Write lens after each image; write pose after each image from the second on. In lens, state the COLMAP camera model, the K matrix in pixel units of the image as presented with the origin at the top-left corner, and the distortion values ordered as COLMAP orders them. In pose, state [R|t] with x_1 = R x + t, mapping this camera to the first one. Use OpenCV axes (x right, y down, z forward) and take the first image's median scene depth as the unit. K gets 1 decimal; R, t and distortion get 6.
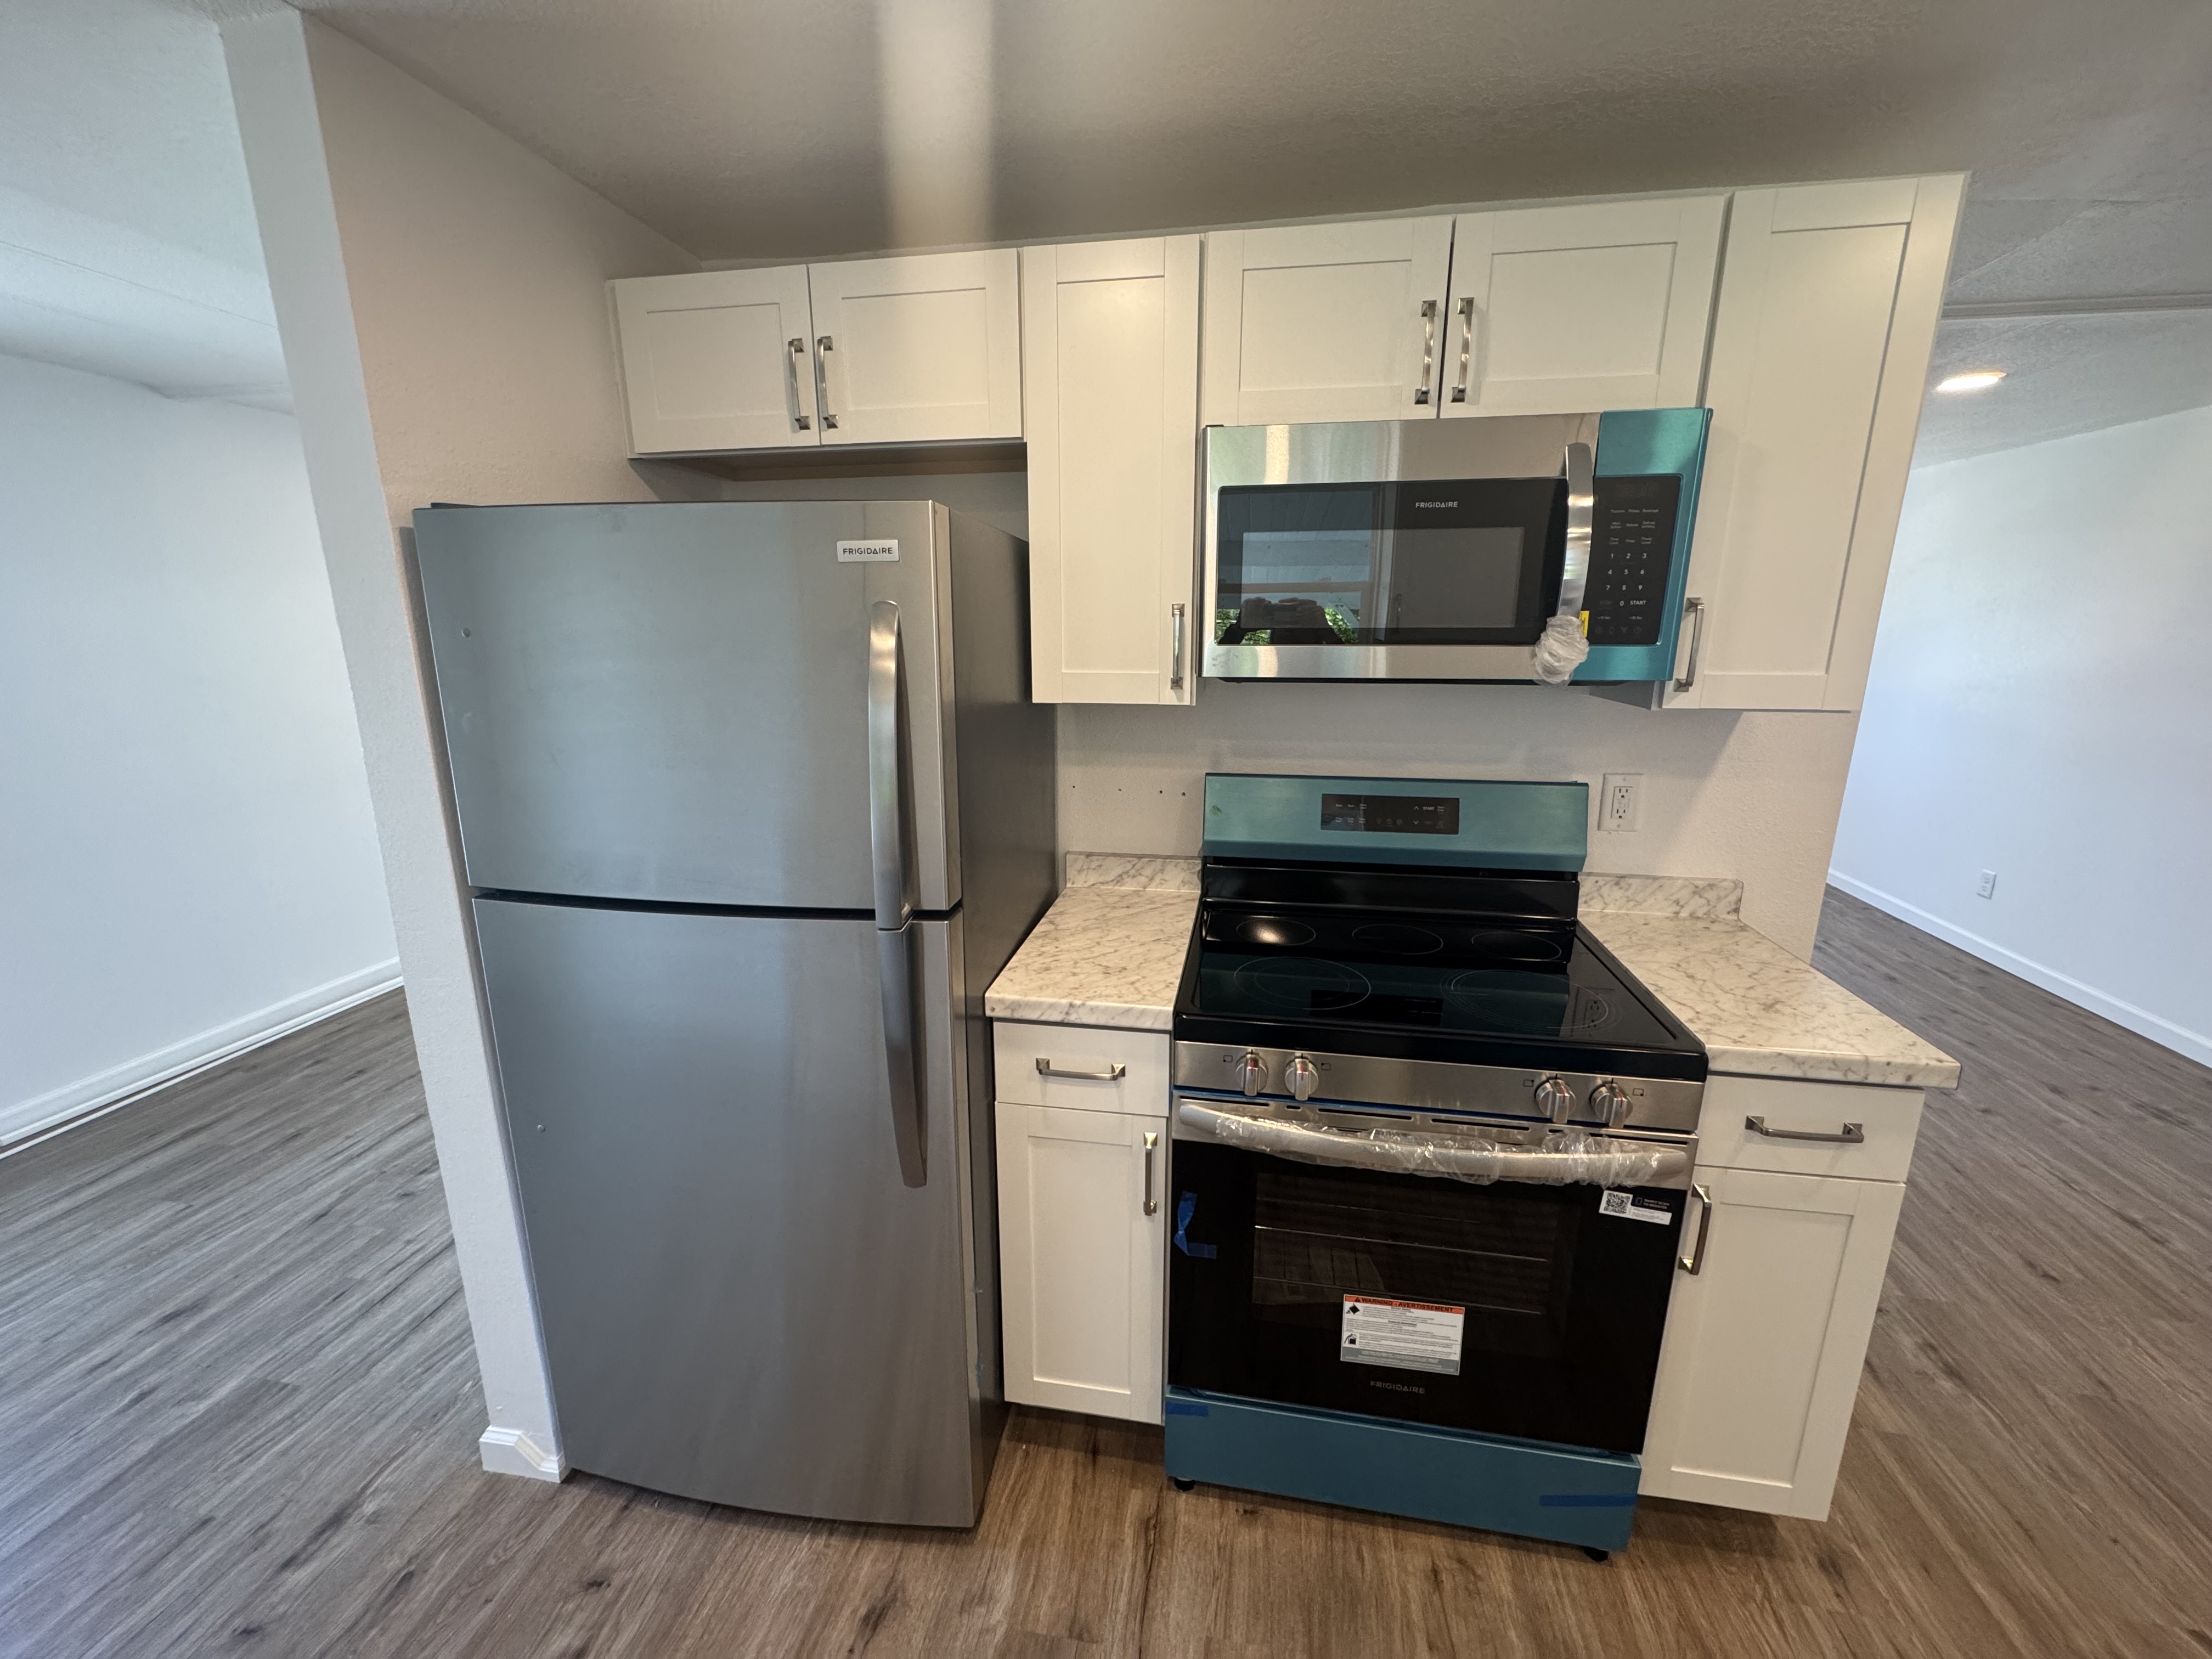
lens RADIAL K [[882.2, 0, 1106.0], [0, 882.2, 829.5], [0, 0, 1]] dist [-0.002087, 0.000055]
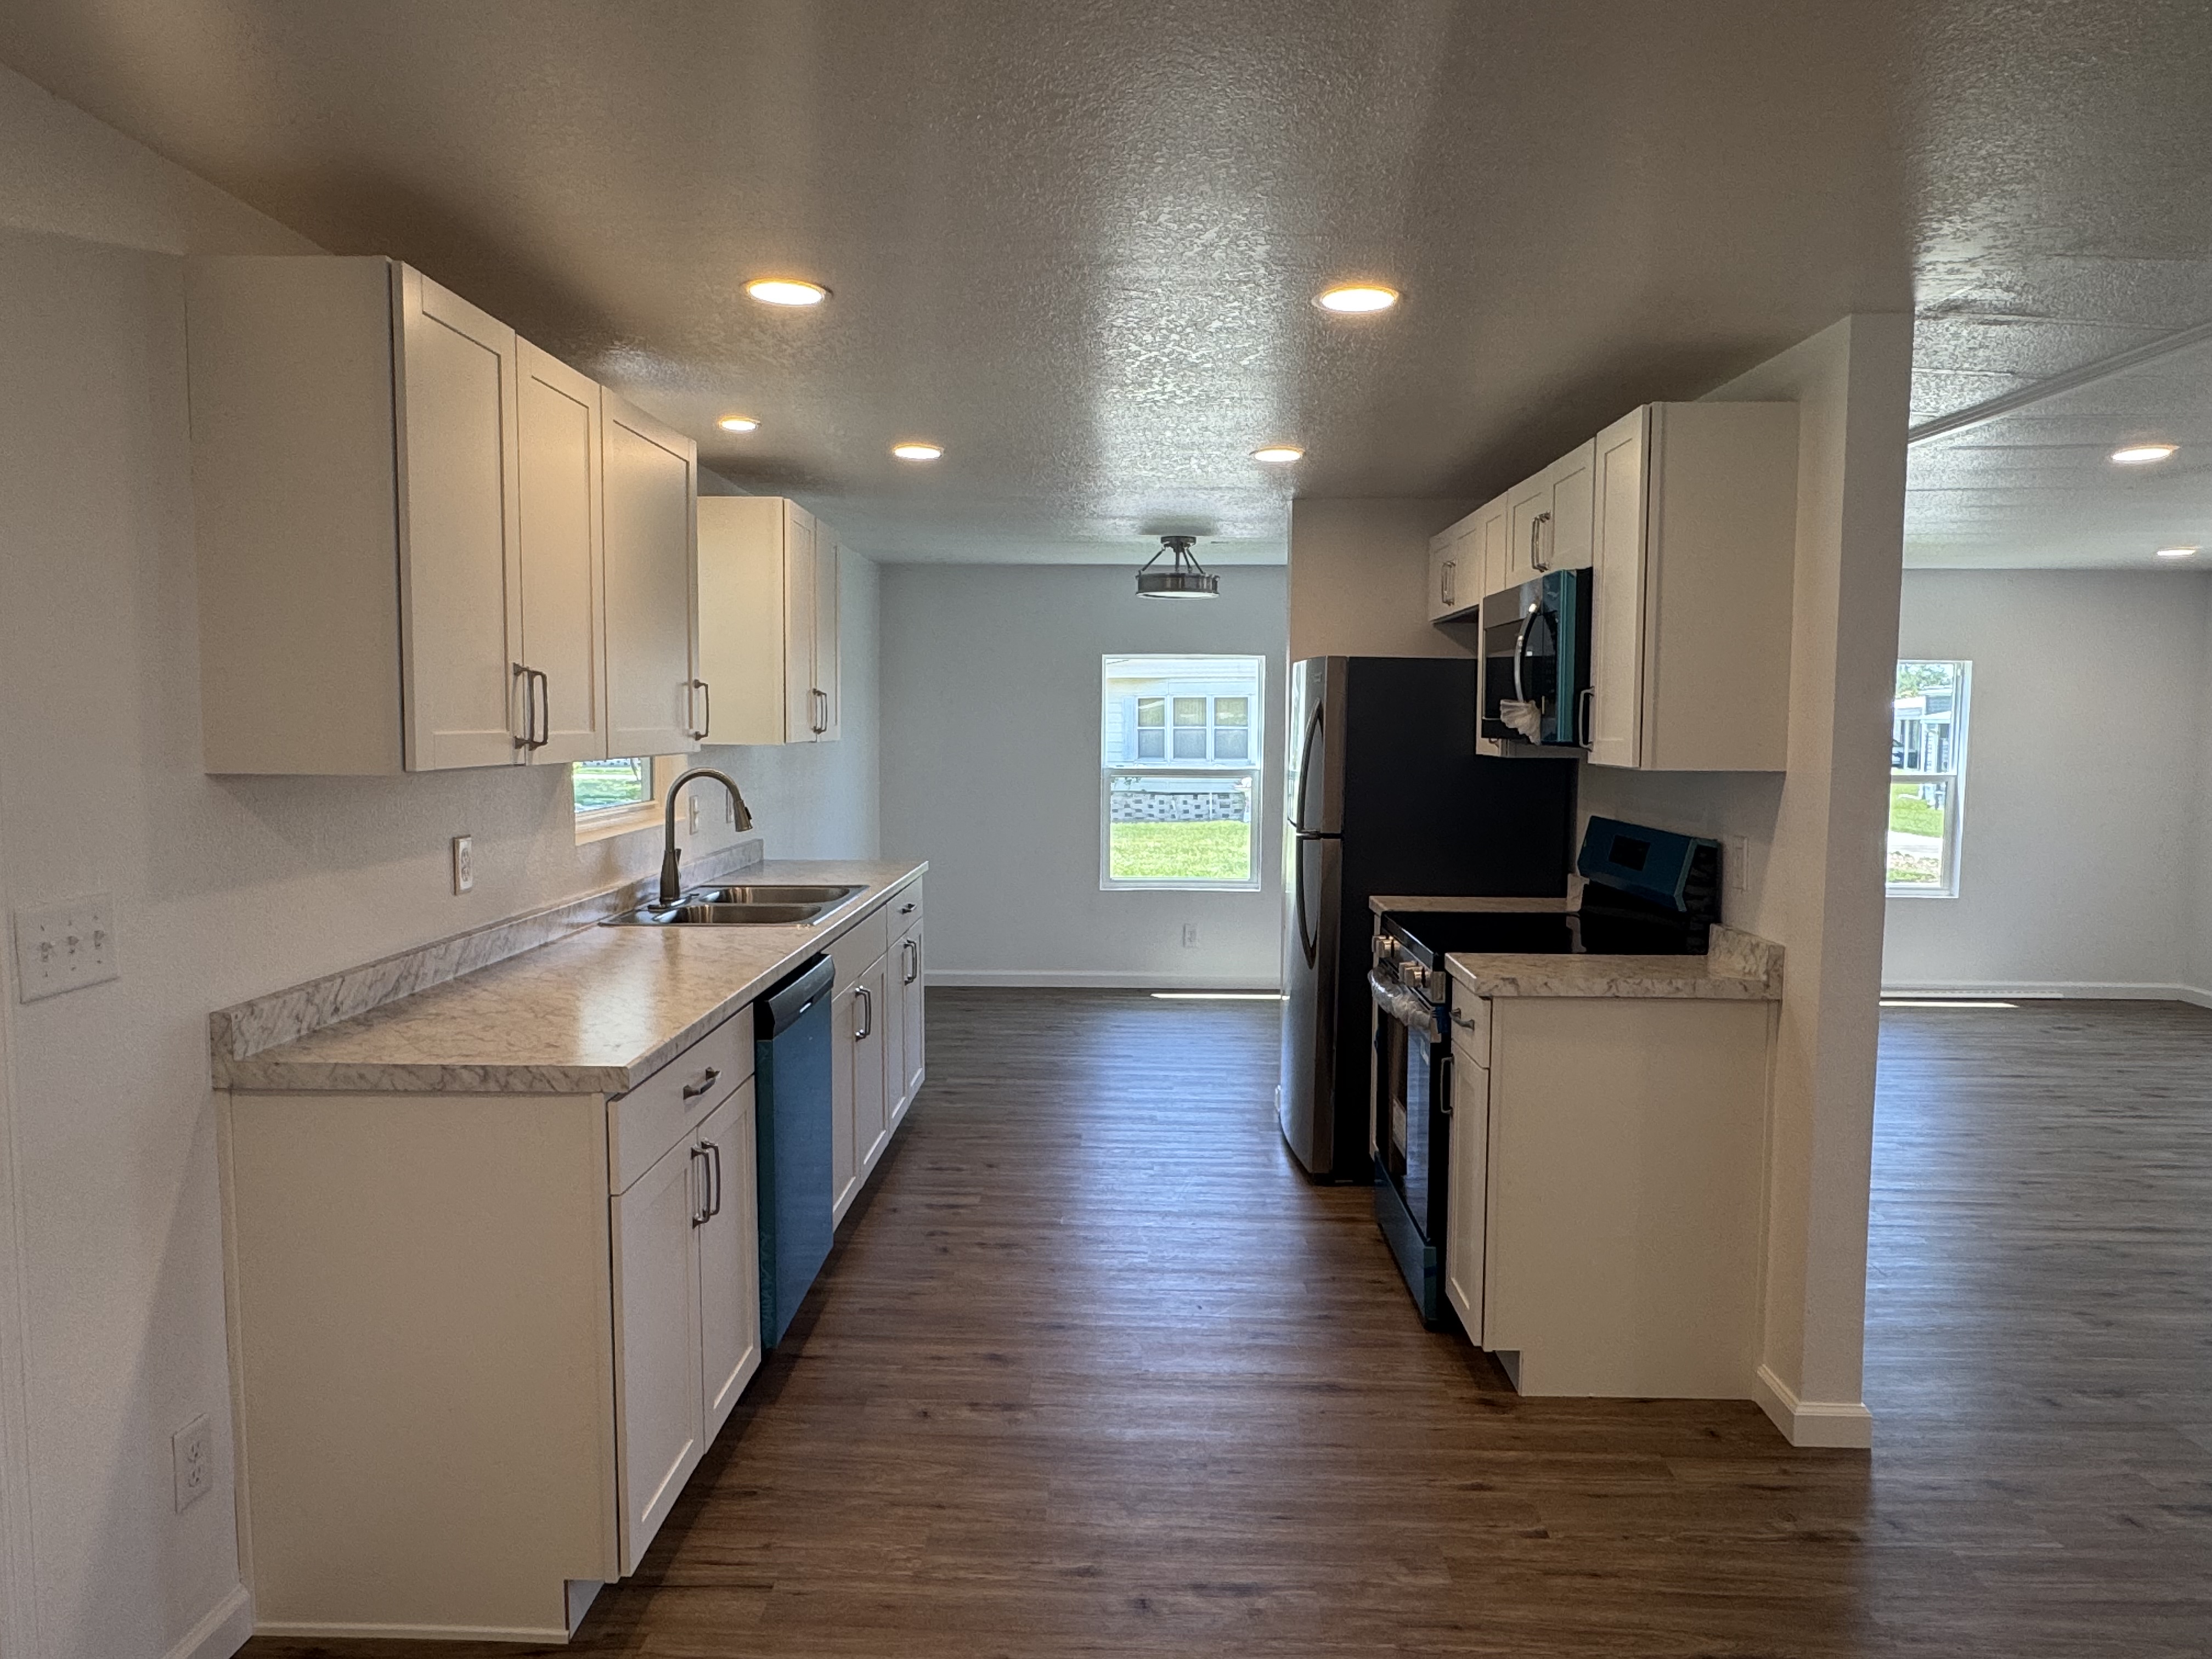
lens RADIAL K [[1399.0, 0, 1106.0], [0, 1399.0, 829.5], [0, 0, 1]] dist [-0.004541, -0.000433]
pose [[0.149822, 0.079652, -0.985499, 2.204947], [-0.231316, 0.971911, 0.043388, 0.037313], [0.961273, 0.221461, 0.164039, -0.063835]]
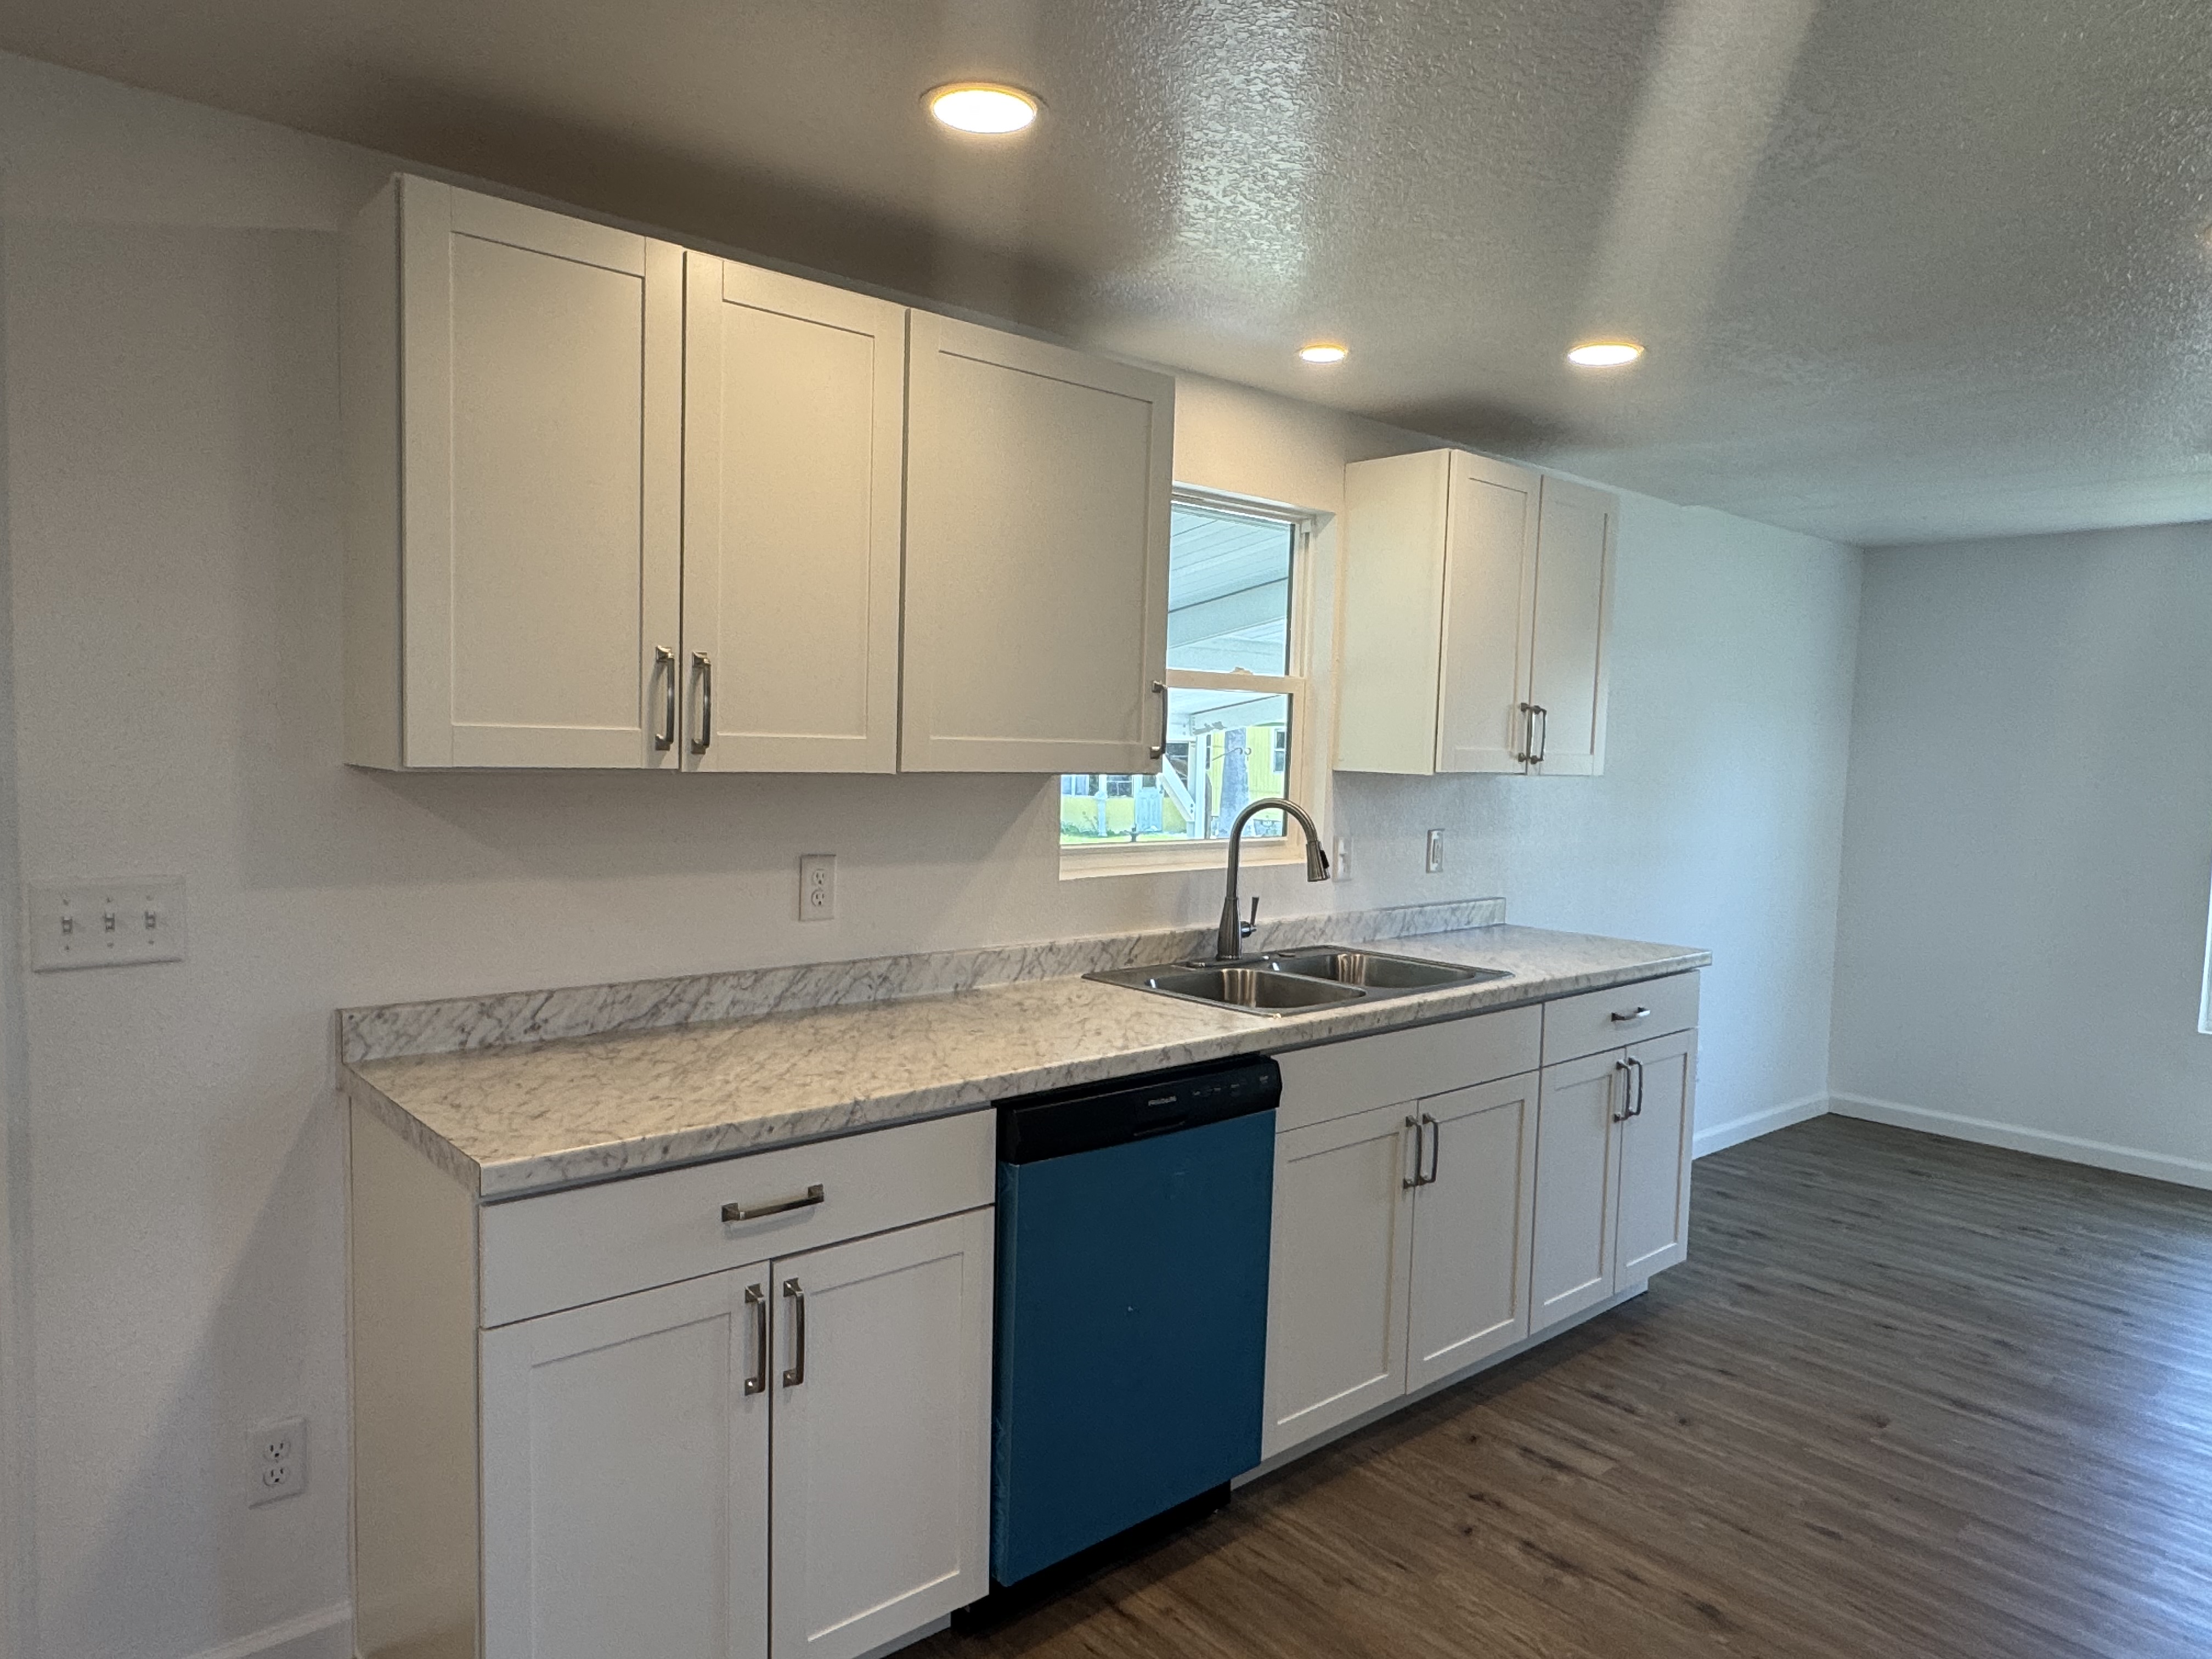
lens RADIAL K [[1404.2, 0, 1099.5], [0, 1404.2, 837.9], [0, 0, 1]] dist [-0.002769, 0.000534]
pose [[-0.626592, 0.038337, -0.778404, 1.438706], [-0.203499, 0.956091, 0.210899, -0.093034], [0.752310, 0.290552, -0.591277, 0.553821]]
